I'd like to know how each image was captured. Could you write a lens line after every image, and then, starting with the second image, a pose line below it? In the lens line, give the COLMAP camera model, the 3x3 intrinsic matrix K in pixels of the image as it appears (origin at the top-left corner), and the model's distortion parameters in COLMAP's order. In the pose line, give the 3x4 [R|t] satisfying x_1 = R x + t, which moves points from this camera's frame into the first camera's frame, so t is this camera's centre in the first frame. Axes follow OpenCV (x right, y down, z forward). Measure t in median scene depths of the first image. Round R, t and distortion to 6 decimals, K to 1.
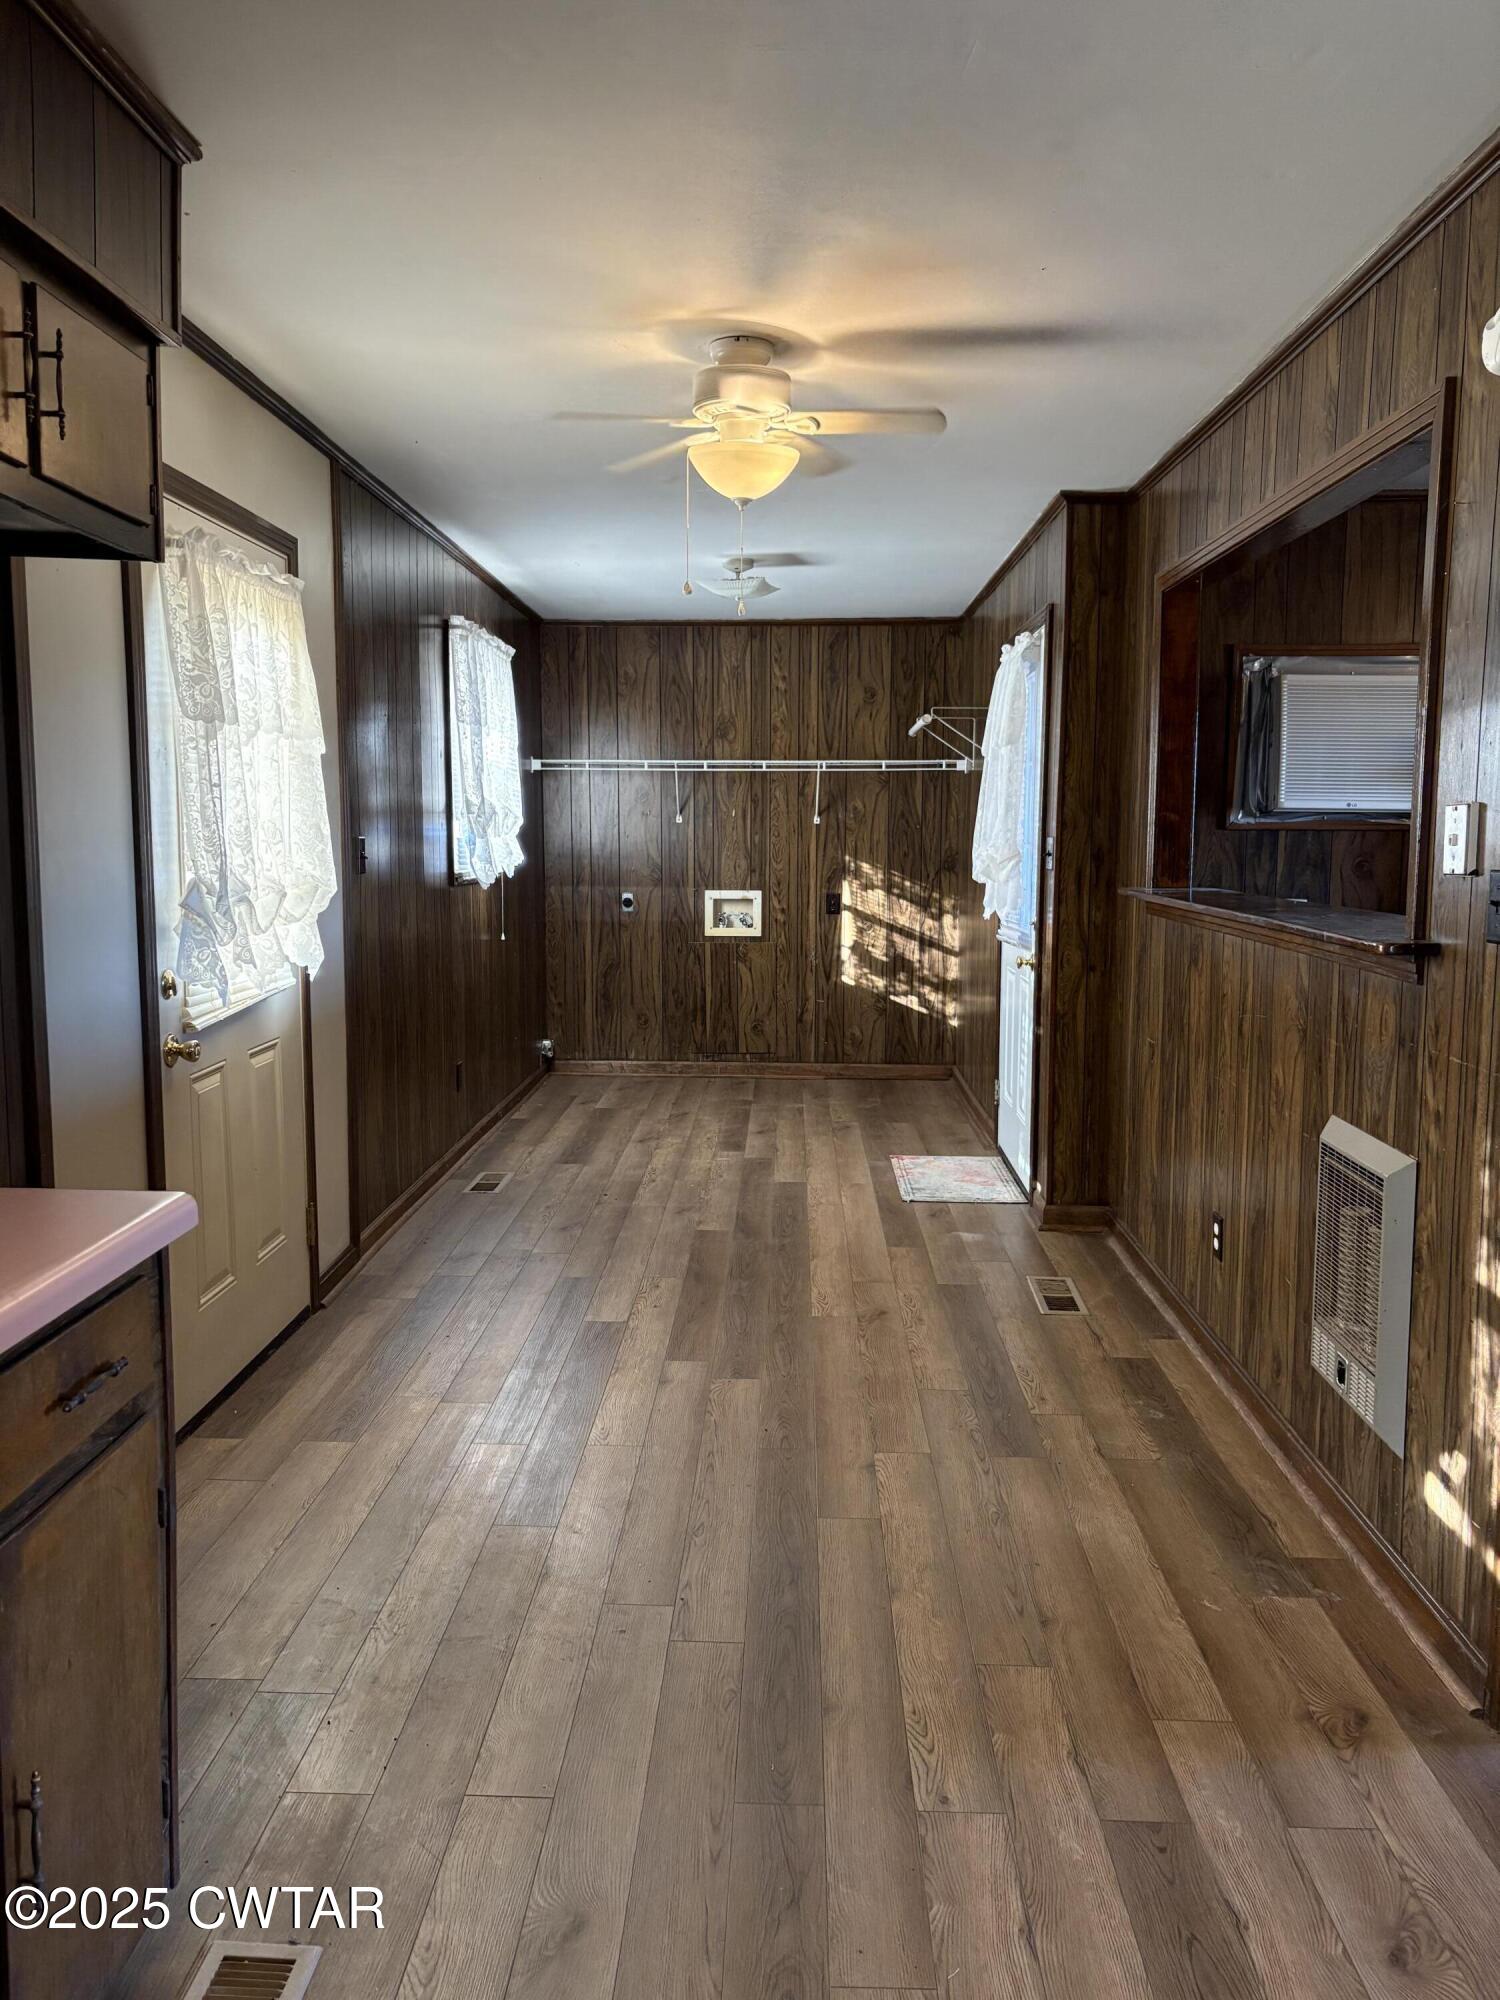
lens RADIAL K [[1512.9, 0, 742.7], [0, 1512.9, 997.7], [0, 0, 1]] dist [0.058313, -0.046271]
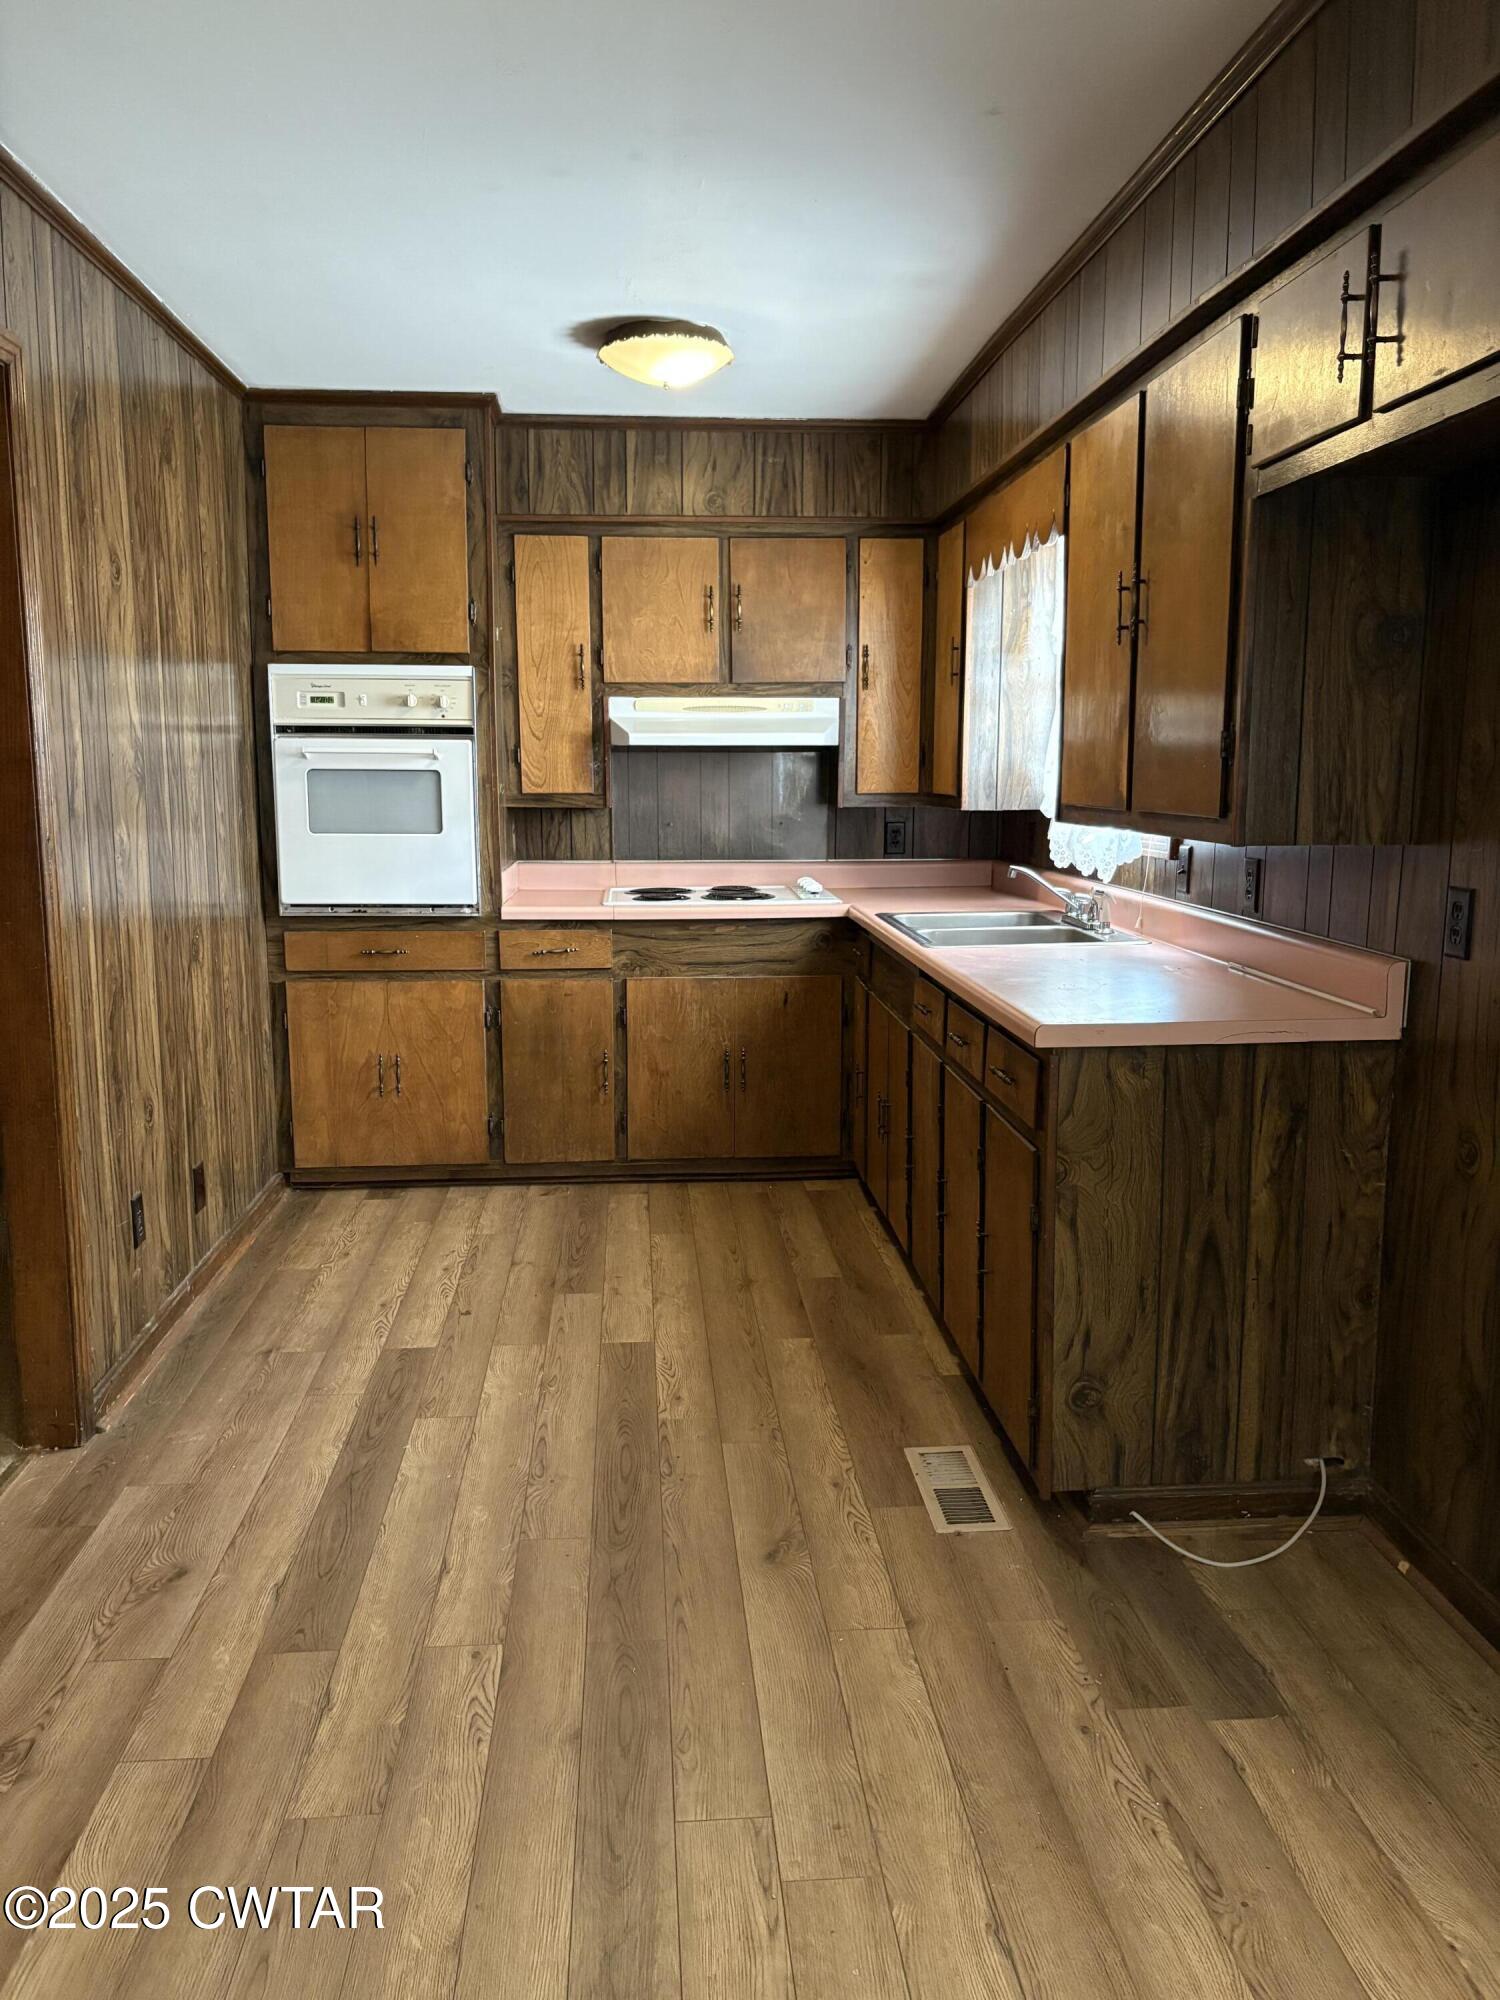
lens RADIAL K [[1512.9, 0, 742.7], [0, 1512.9, 997.7], [0, 0, 1]] dist [0.058313, -0.046271]
pose [[-0.994097, 0.013042, -0.107707, 0.053216], [-0.015666, 0.965091, 0.261447, -0.216213], [0.107357, 0.261591, -0.959190, 1.940009]]
